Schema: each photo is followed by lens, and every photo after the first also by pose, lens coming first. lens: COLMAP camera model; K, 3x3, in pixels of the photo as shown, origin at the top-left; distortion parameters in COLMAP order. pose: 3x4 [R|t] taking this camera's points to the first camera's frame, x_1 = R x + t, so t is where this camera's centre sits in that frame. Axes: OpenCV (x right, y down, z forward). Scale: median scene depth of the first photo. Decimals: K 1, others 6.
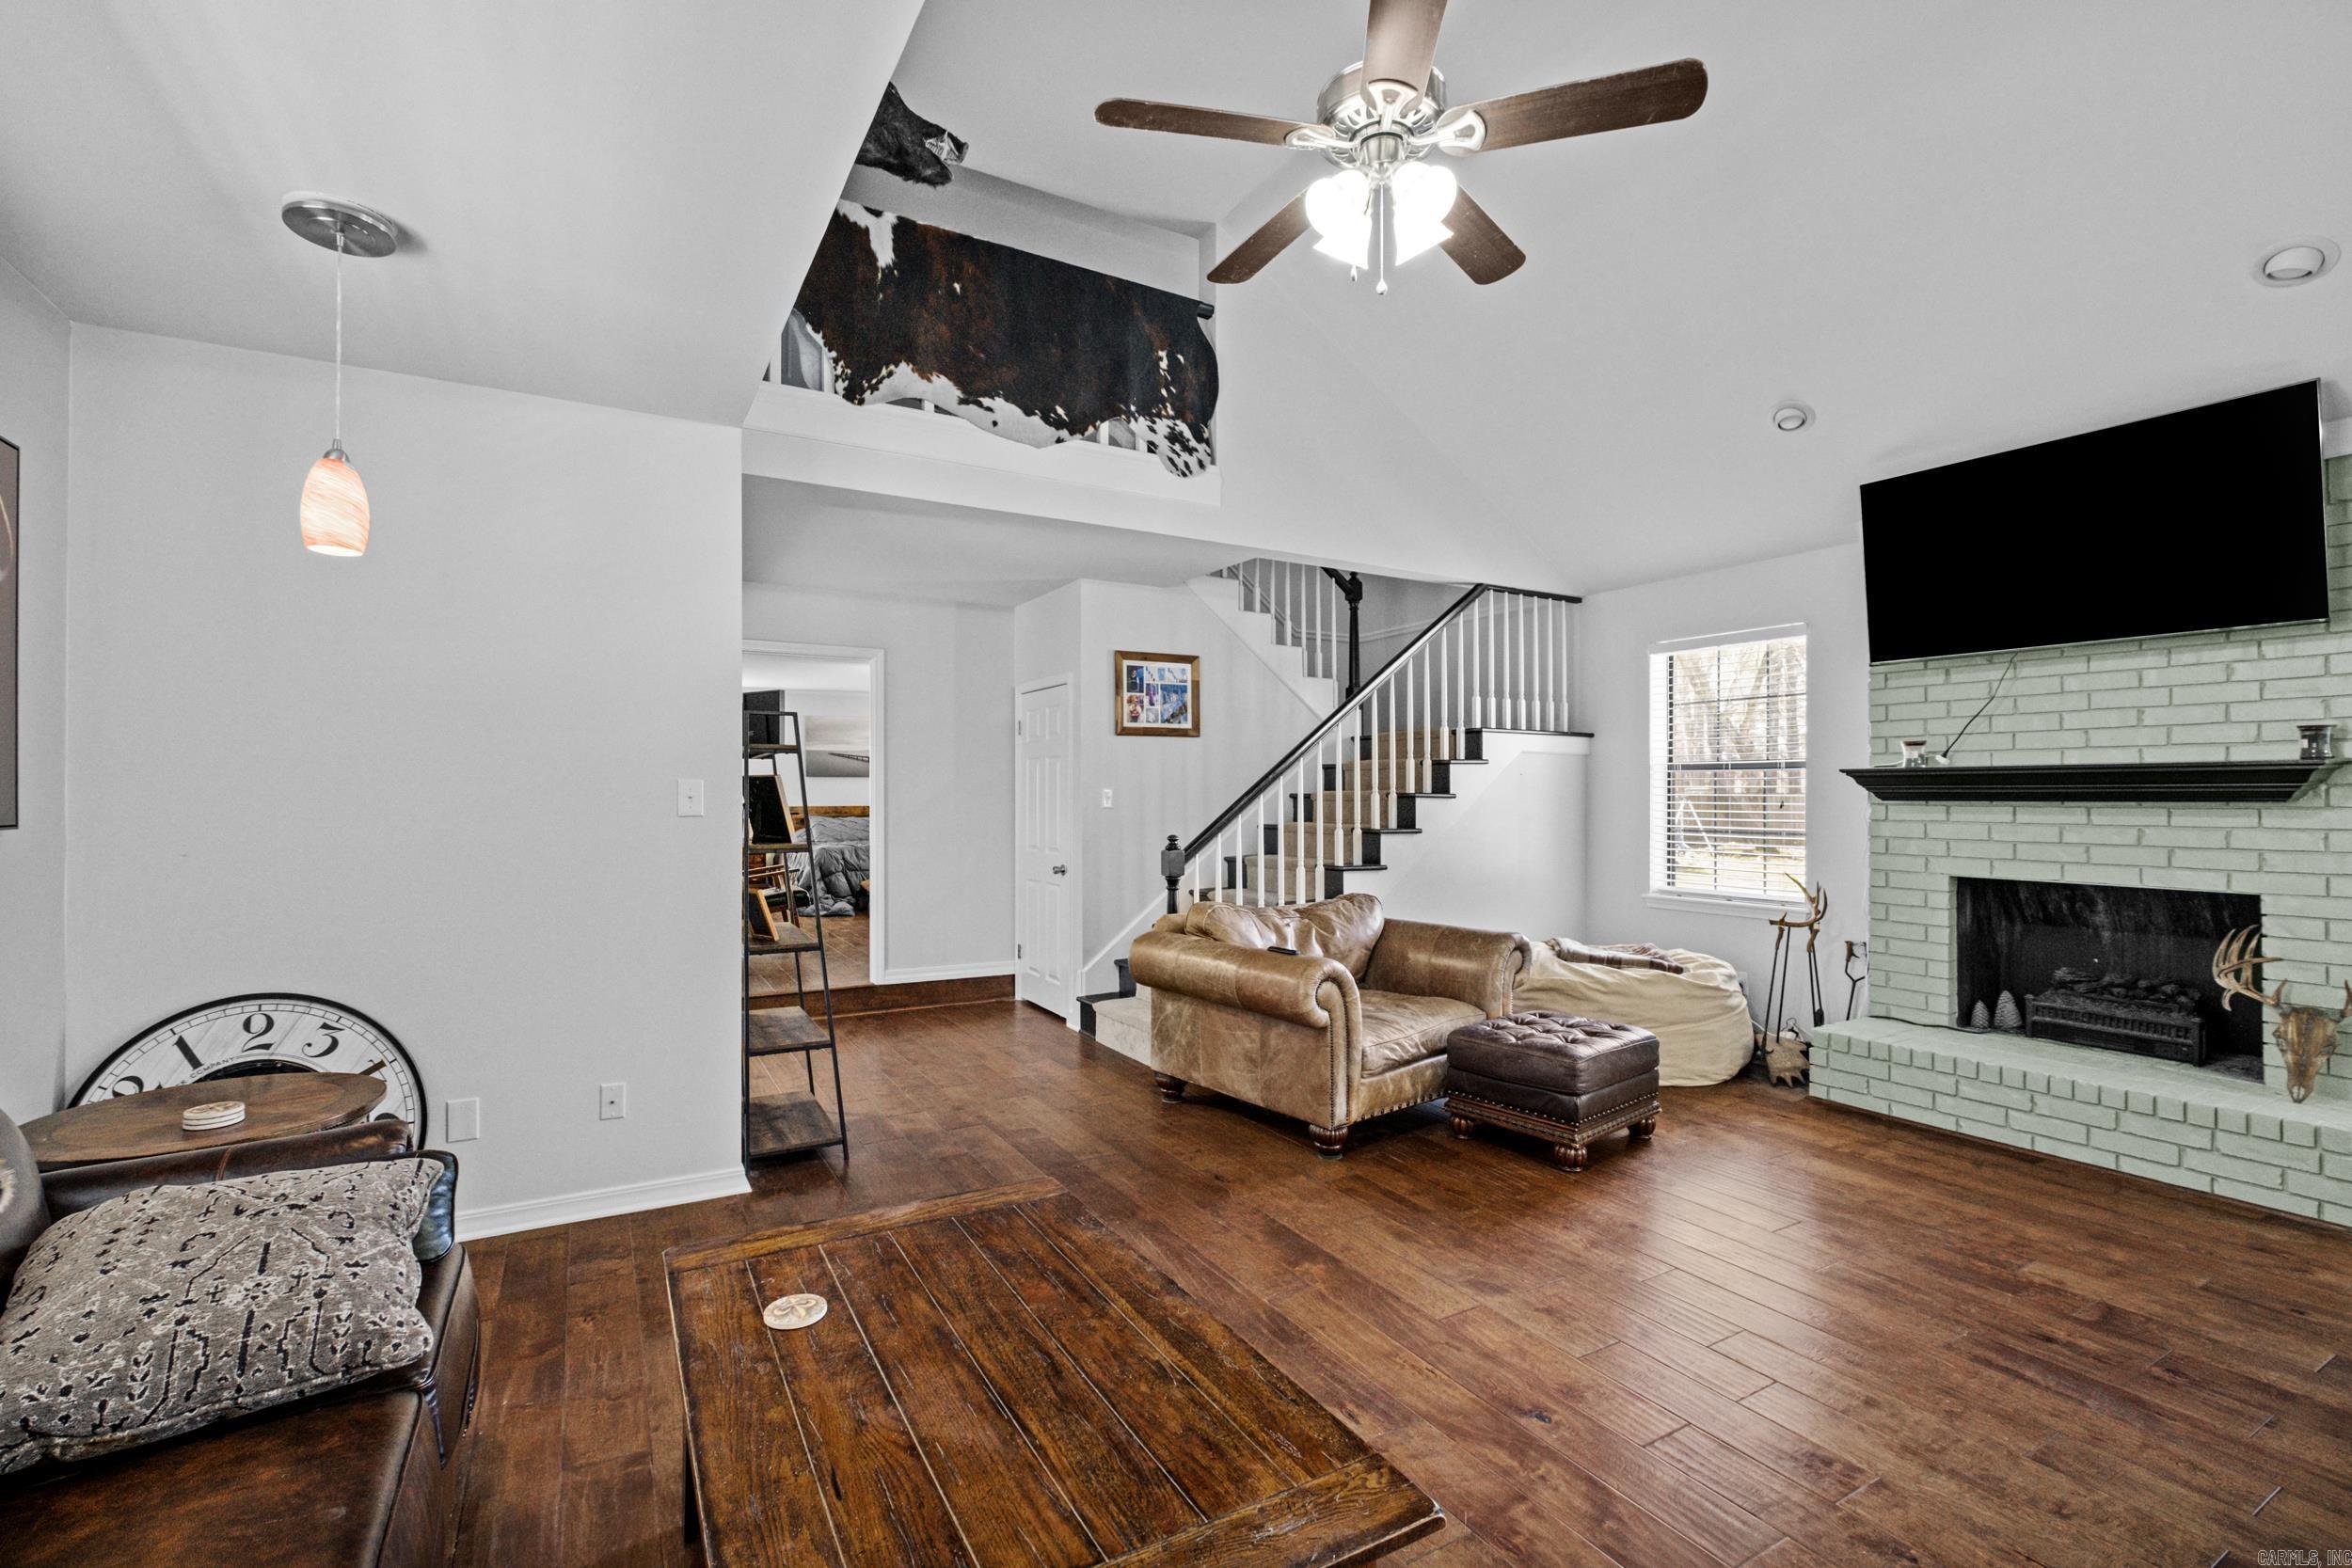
lens RADIAL K [[1025.7, 0, 1176.0], [0, 1025.7, 784.0], [0, 0, 1]] dist [0.000405, -0.004080]
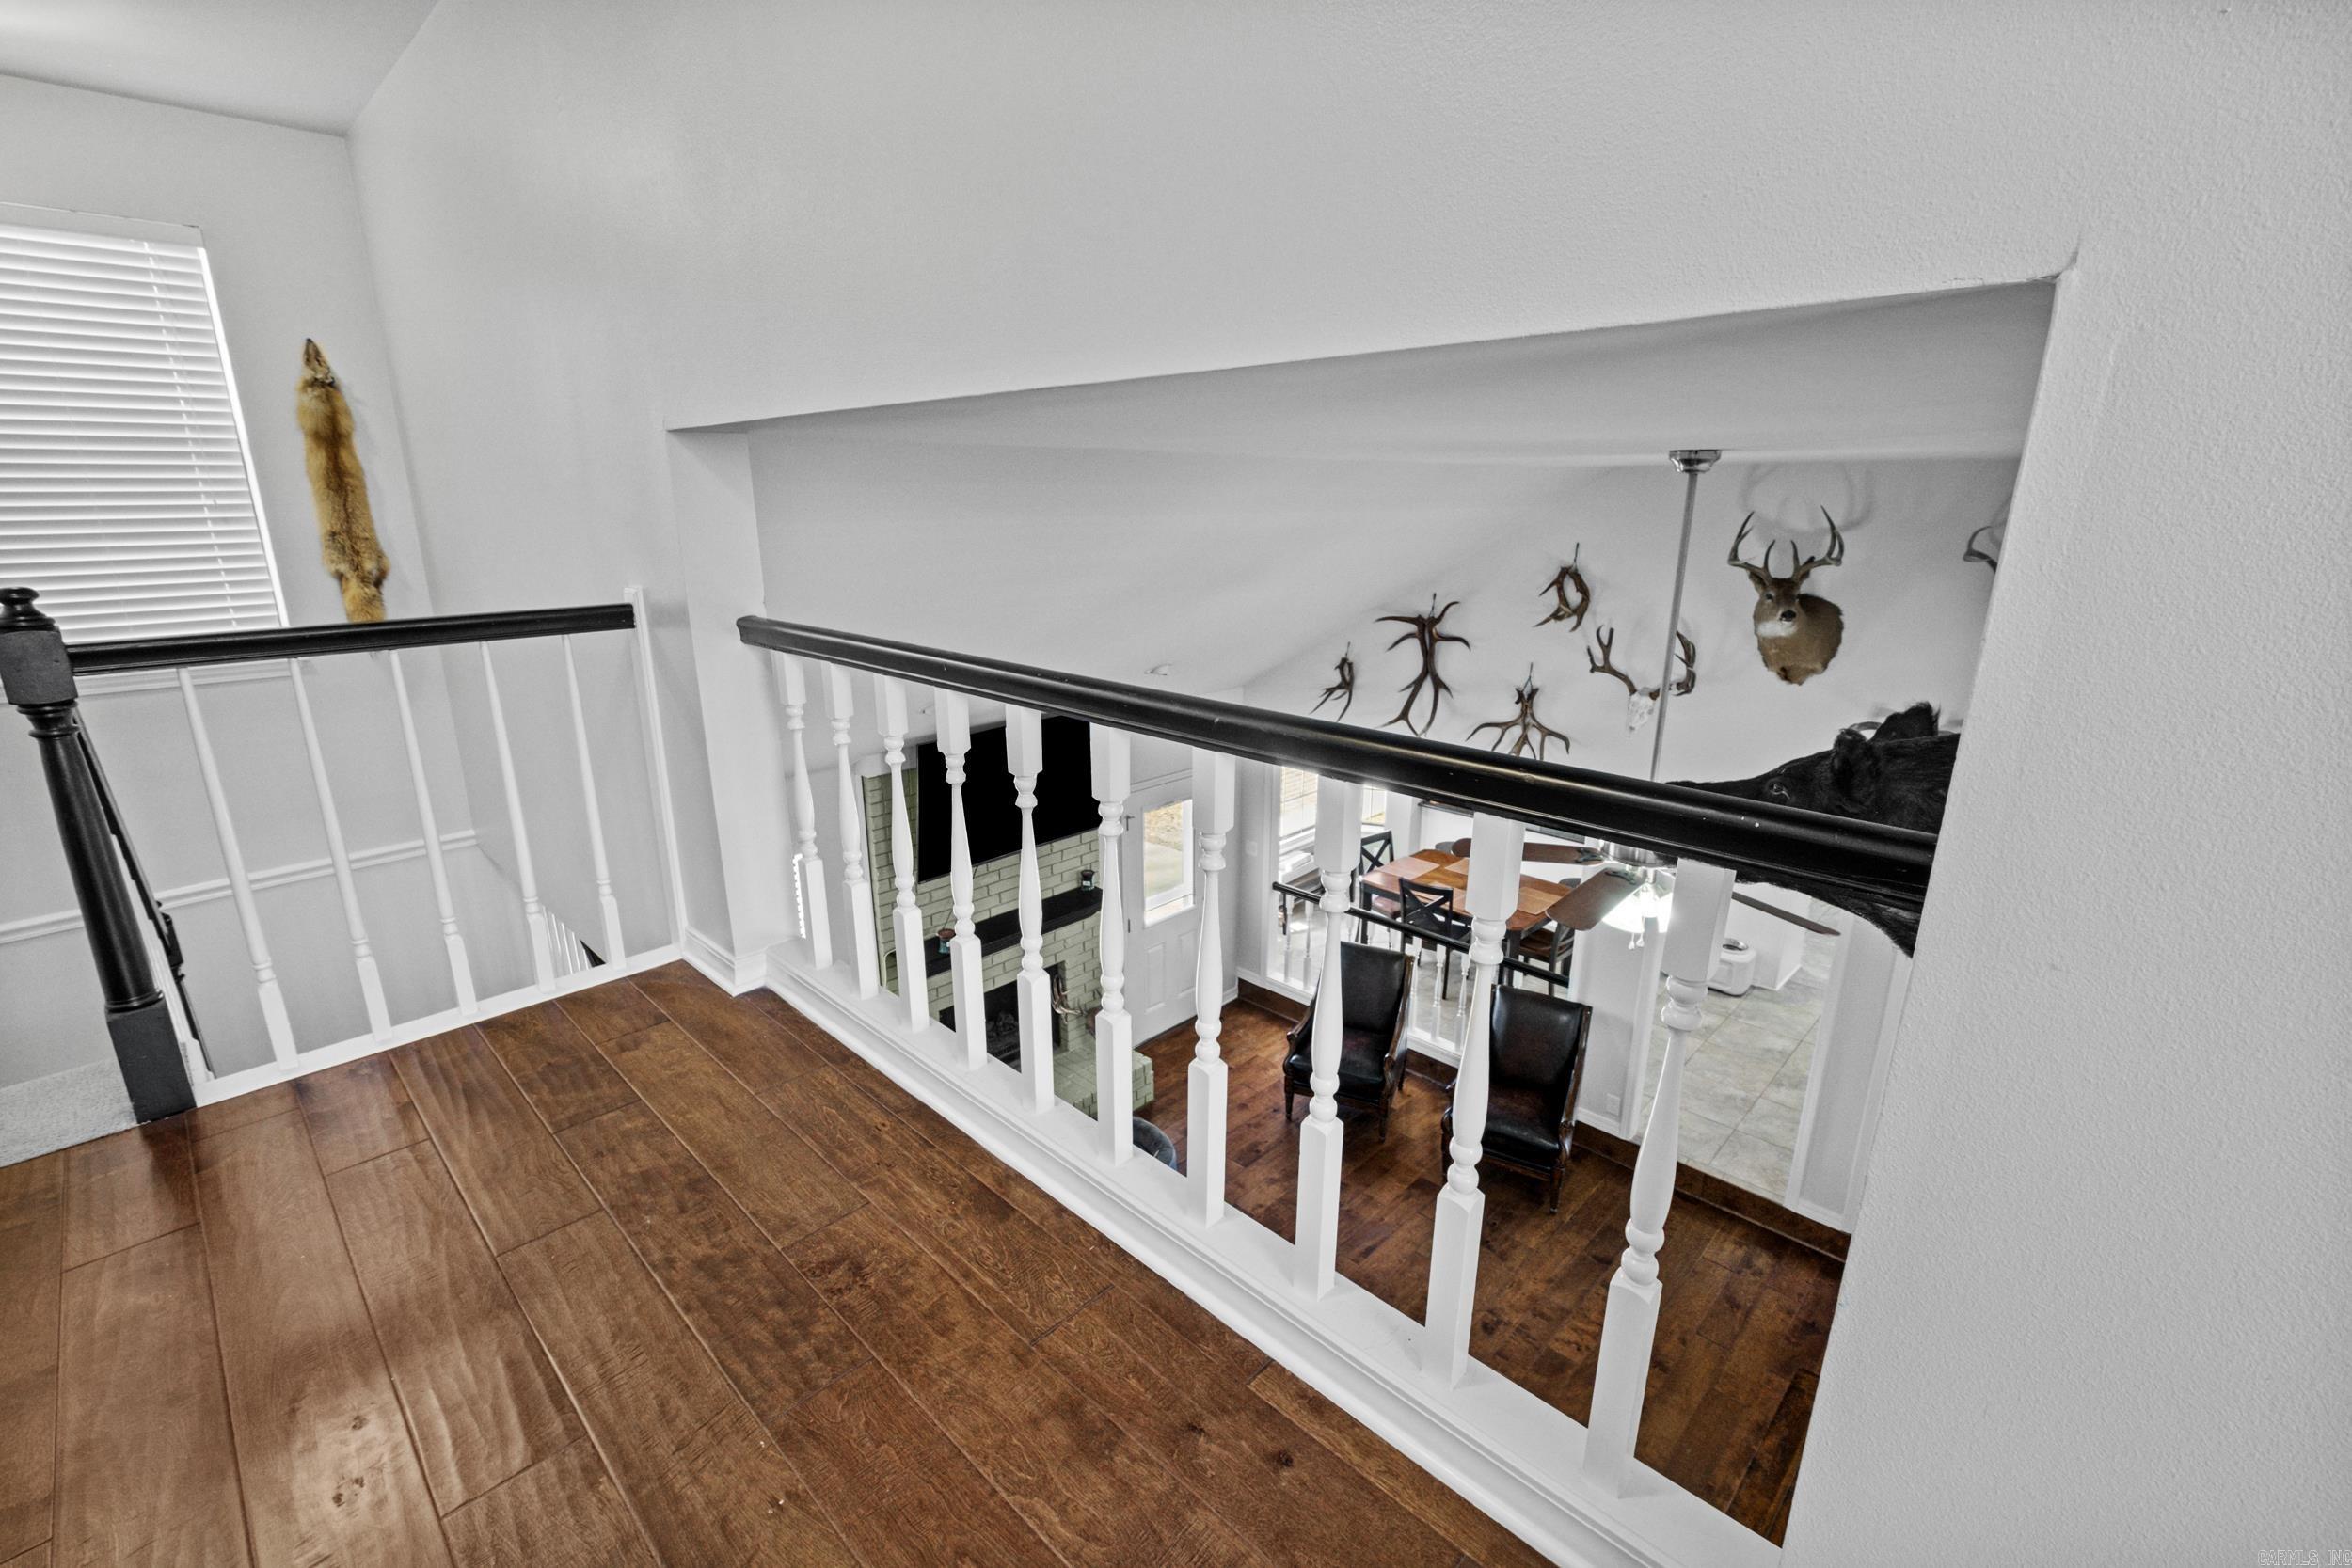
lens RADIAL K [[1035.8, 0, 1165.0], [0, 1035.8, 775.5], [0, 0, 1]] dist [-0.007232, -0.000131]
pose [[-0.263773, -0.261052, 0.928588, -0.532883], [-0.007655, 0.963218, 0.268613, -0.603385], [-0.964555, 0.063745, -0.256069, 1.078745]]
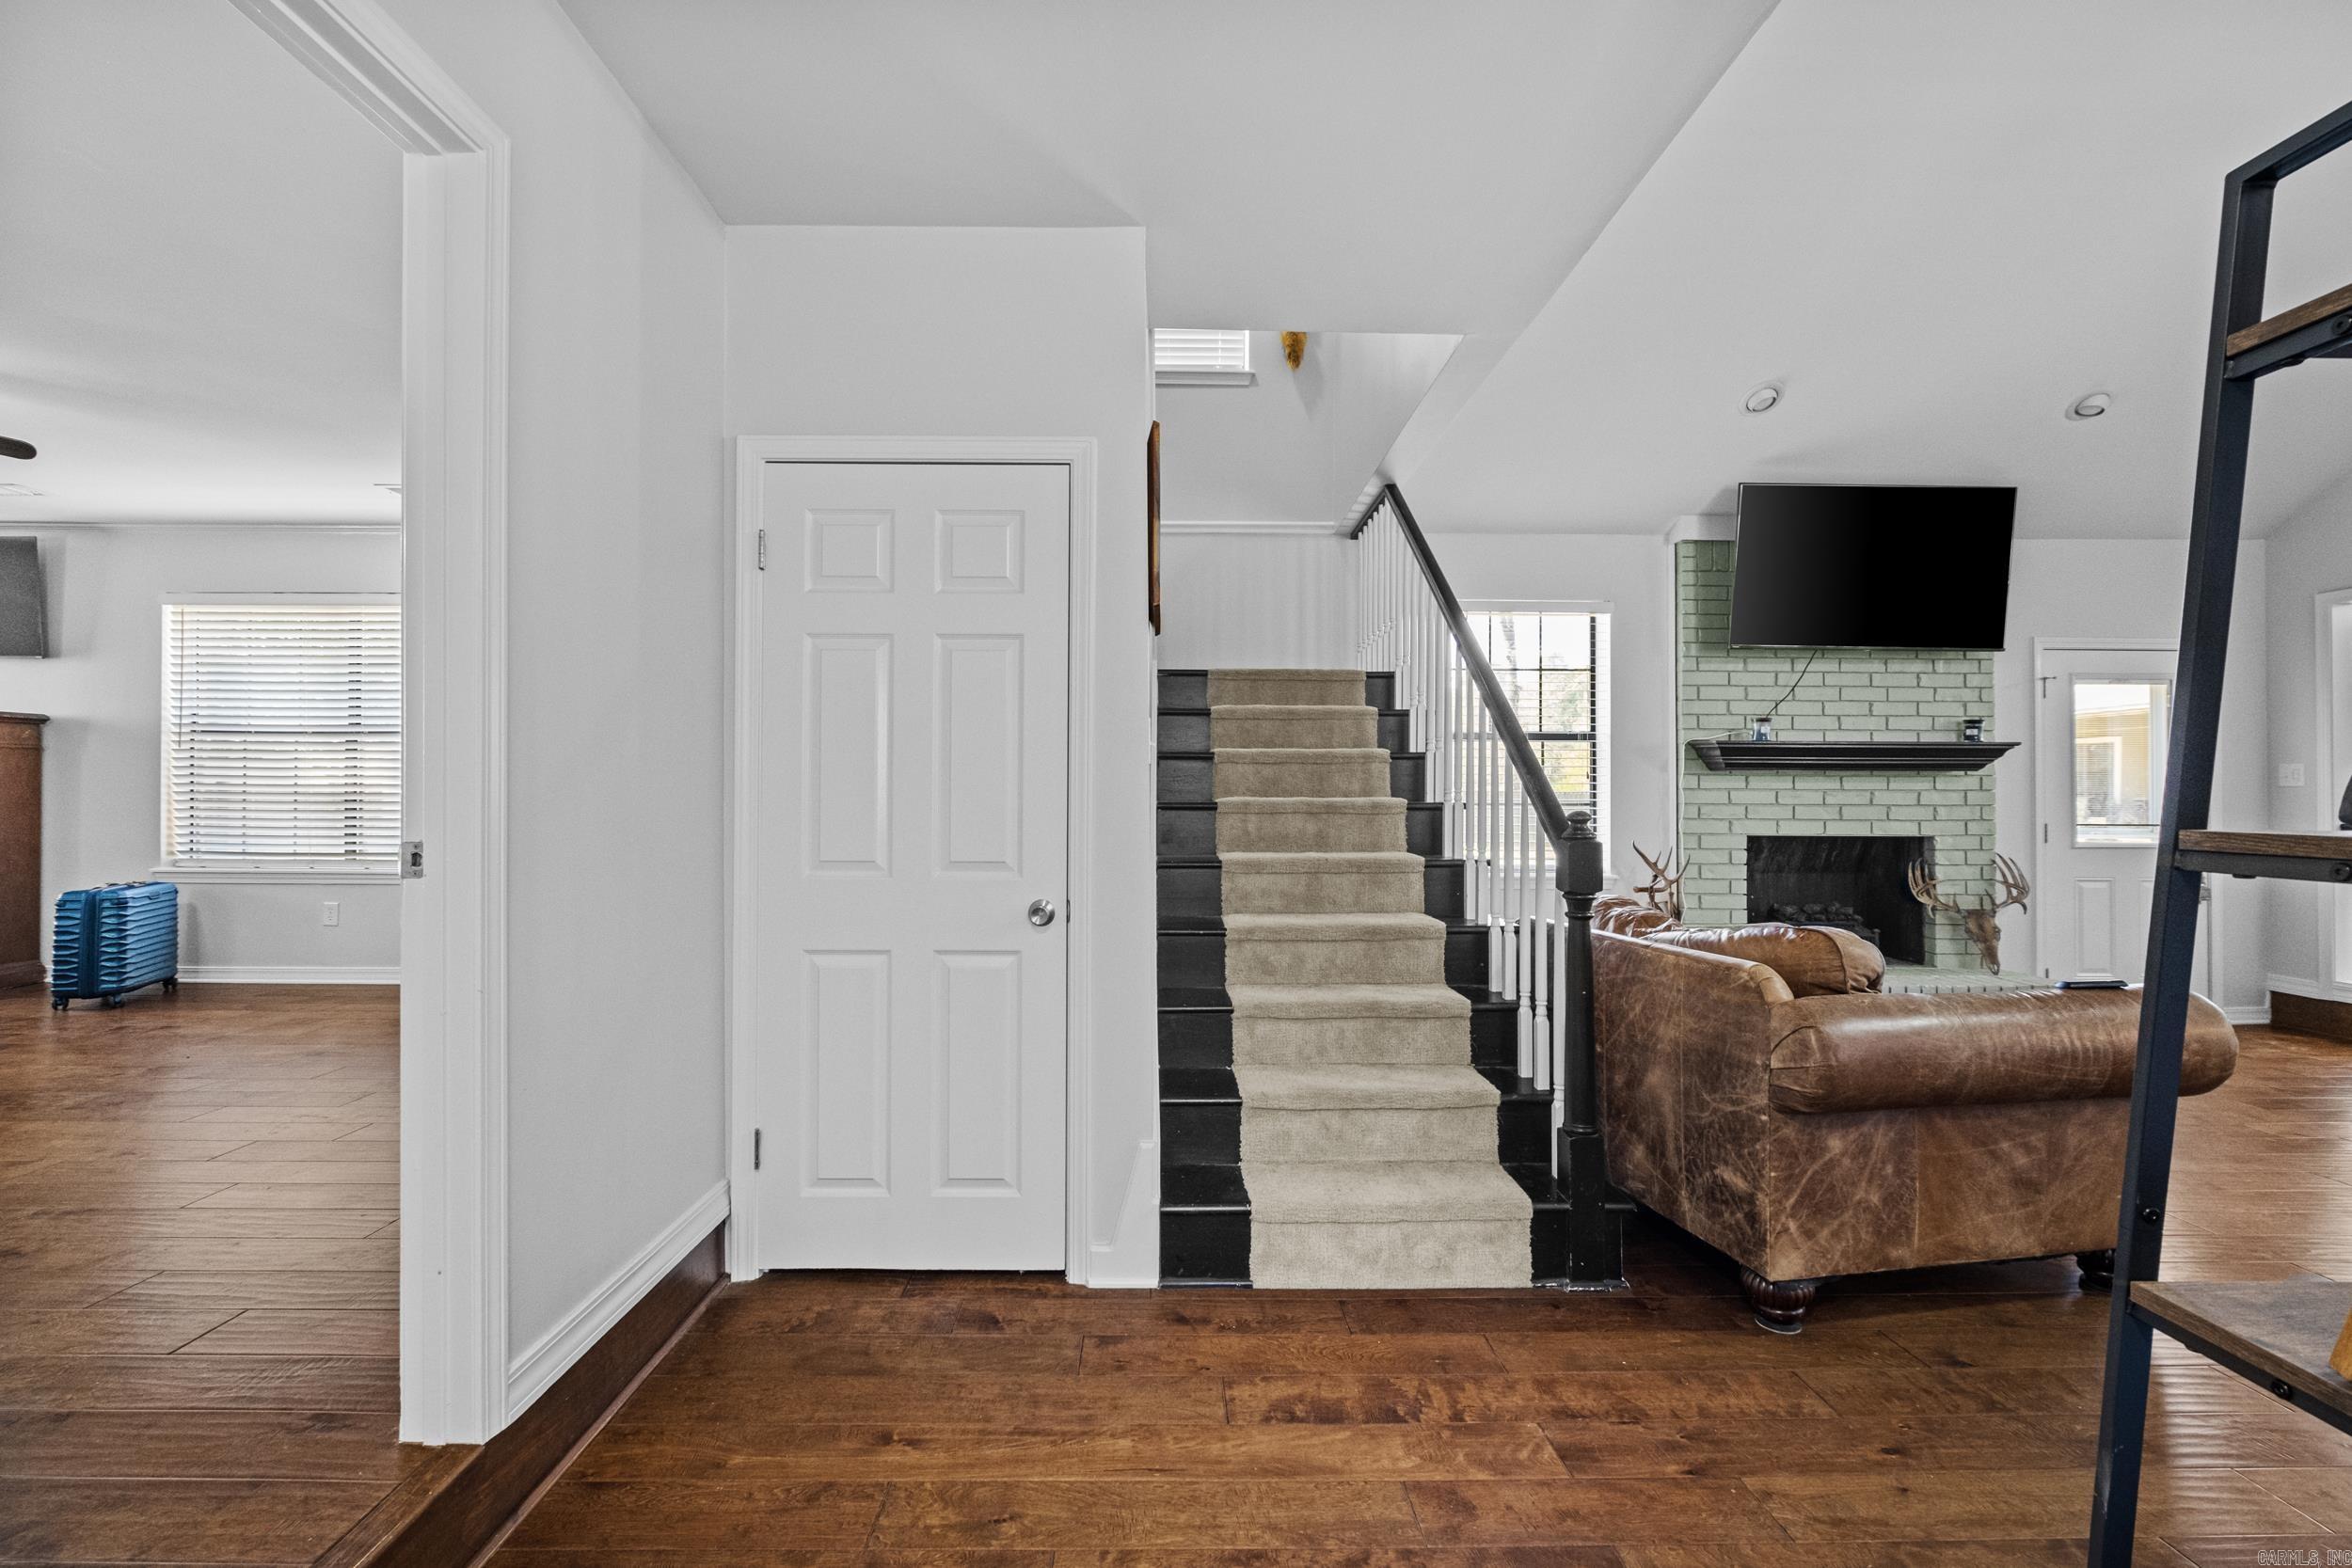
lens RADIAL K [[1025.7, 0, 1176.0], [0, 1025.7, 784.0], [0, 0, 1]] dist [0.000405, -0.004080]
pose [[0.489681, 0.010008, 0.871844, -0.607302], [-0.012258, 0.999914, -0.004593, 0.045828], [-0.871816, -0.008438, 0.489761, 1.029879]]
